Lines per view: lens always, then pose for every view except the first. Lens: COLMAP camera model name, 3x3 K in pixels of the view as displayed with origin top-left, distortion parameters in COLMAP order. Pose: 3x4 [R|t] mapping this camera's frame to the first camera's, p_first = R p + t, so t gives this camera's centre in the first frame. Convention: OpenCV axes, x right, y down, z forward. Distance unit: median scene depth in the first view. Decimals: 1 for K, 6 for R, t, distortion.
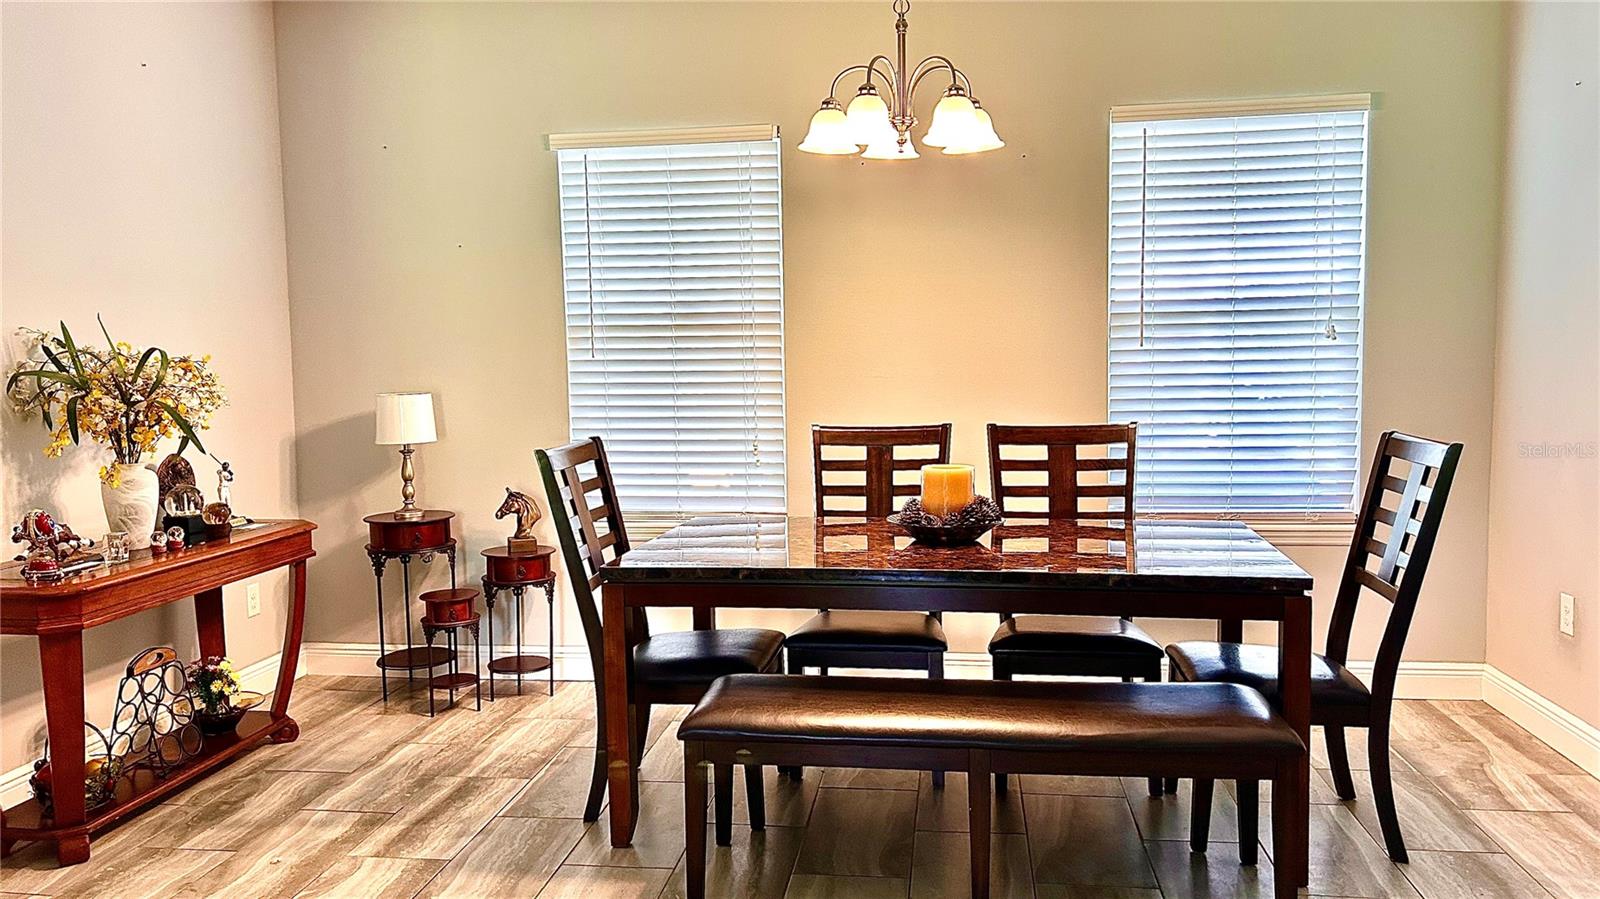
lens RADIAL K [[1202.9, 0, 786.7], [0, 1202.9, 441.8], [0, 0, 1]] dist [0.032749, -0.033690]
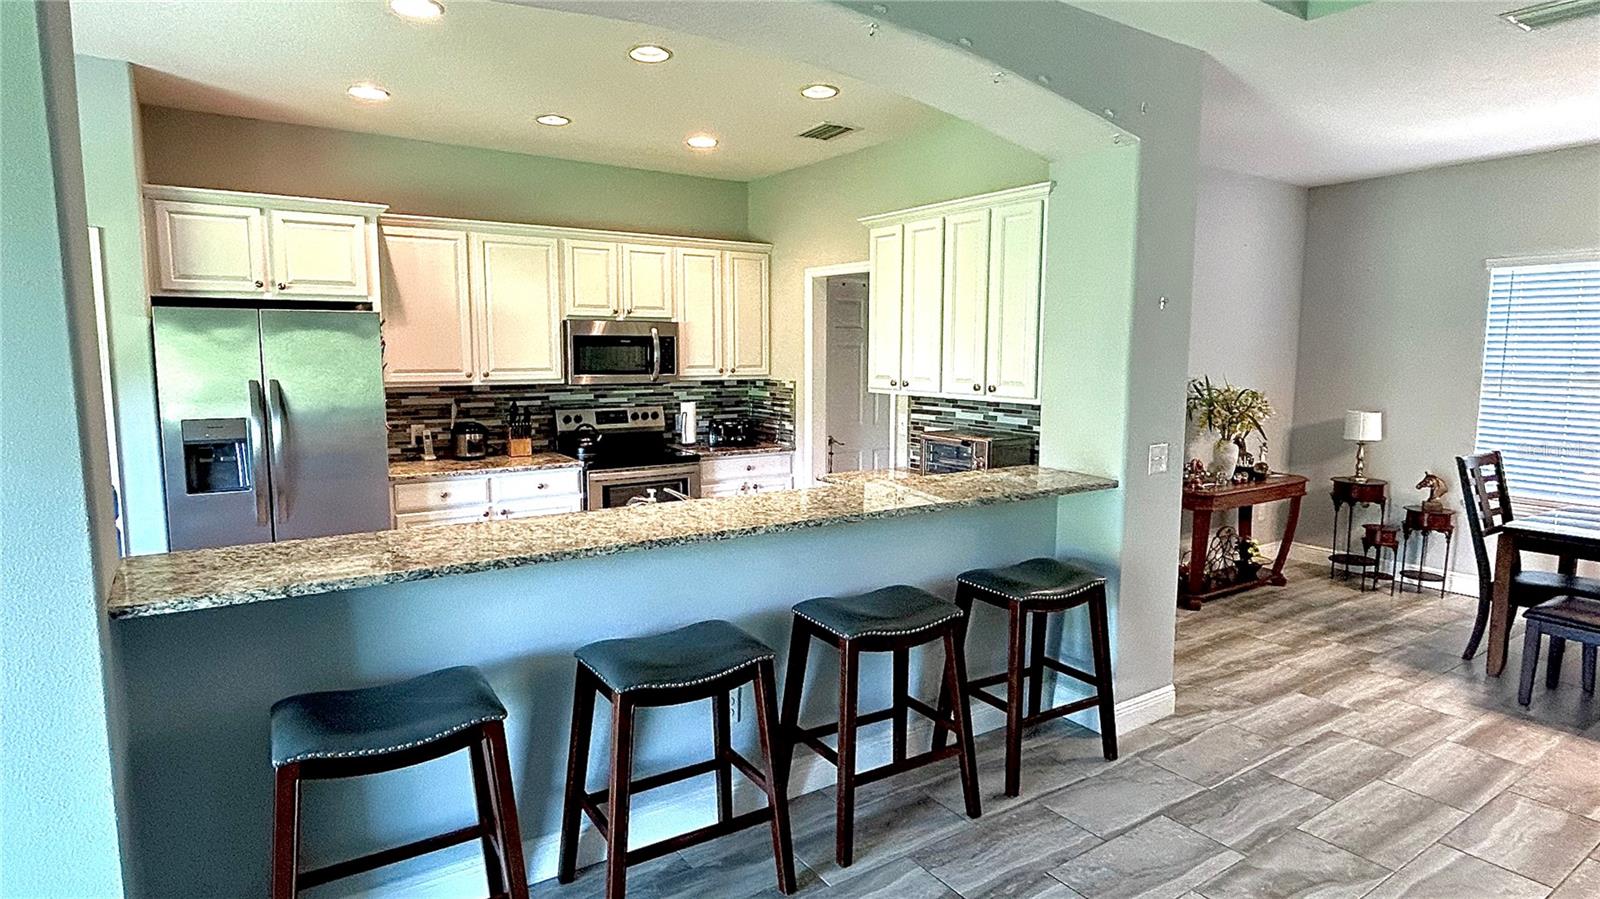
lens RADIAL K [[840.5, 0, 800.6], [0, 840.5, 442.4], [0, 0, 1]] dist [-0.021021, 0.002988]
pose [[0.658291, 0.102651, -0.745731, 0.065566], [-0.070901, 0.994710, 0.074336, -0.031592], [0.749417, 0.003938, 0.662087, -0.502369]]
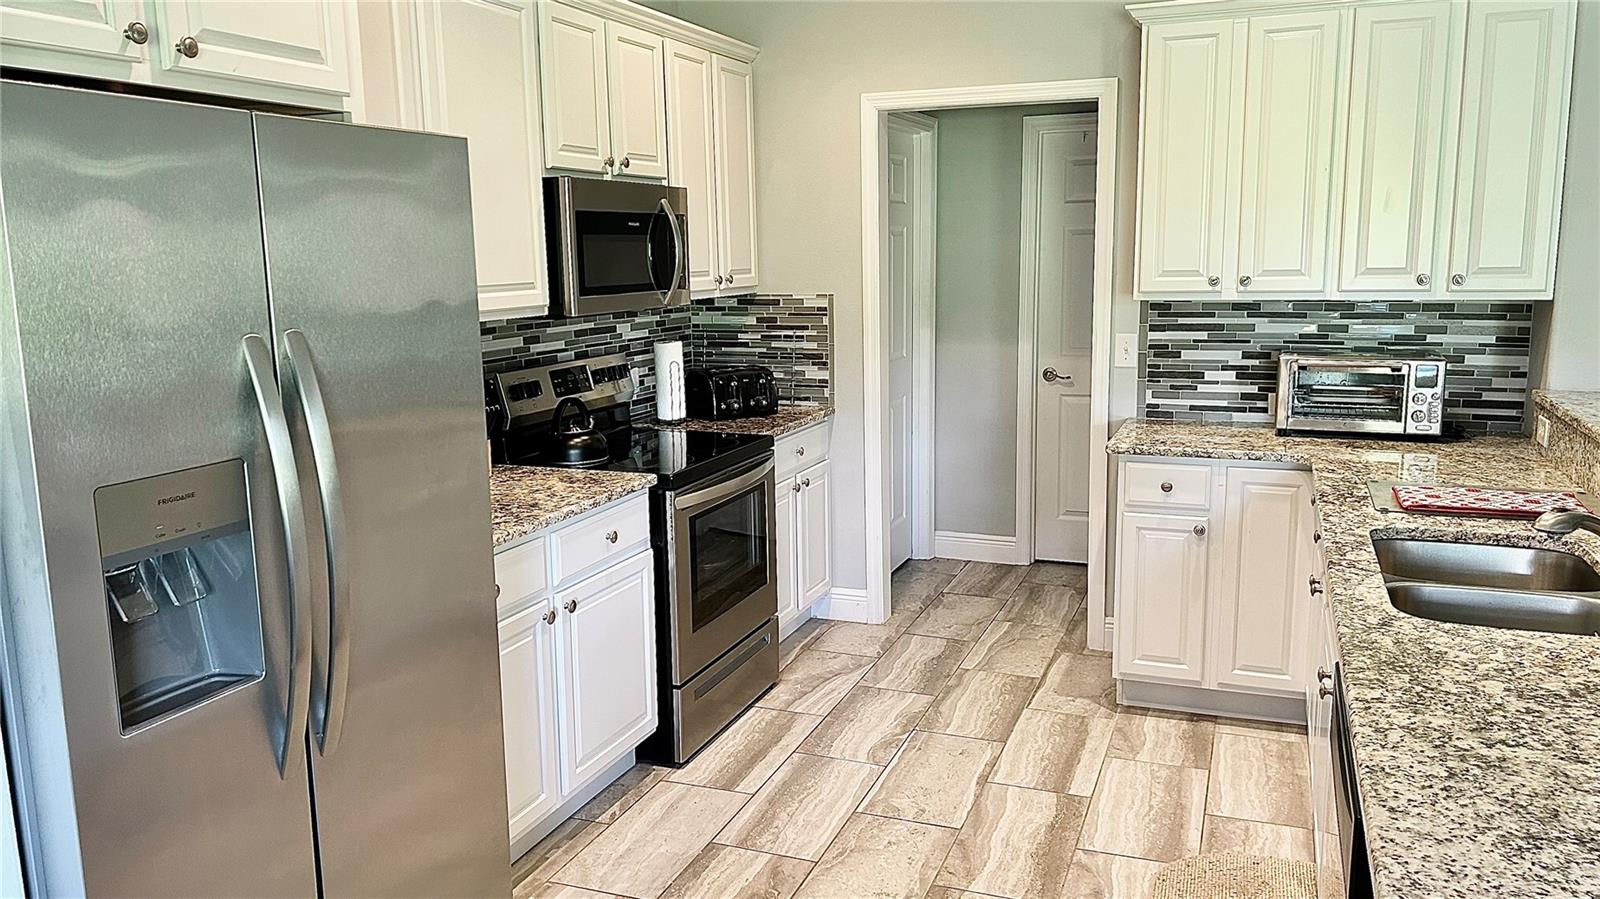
lens RADIAL K [[1202.9, 0, 796.7], [0, 1202.9, 448.4], [0, 0, 1]] dist [0.032749, -0.033690]
pose [[0.970953, 0.037501, -0.236314, -1.447104], [-0.014952, 0.995221, 0.096500, 0.042373], [0.238803, -0.090164, 0.966873, -0.906651]]
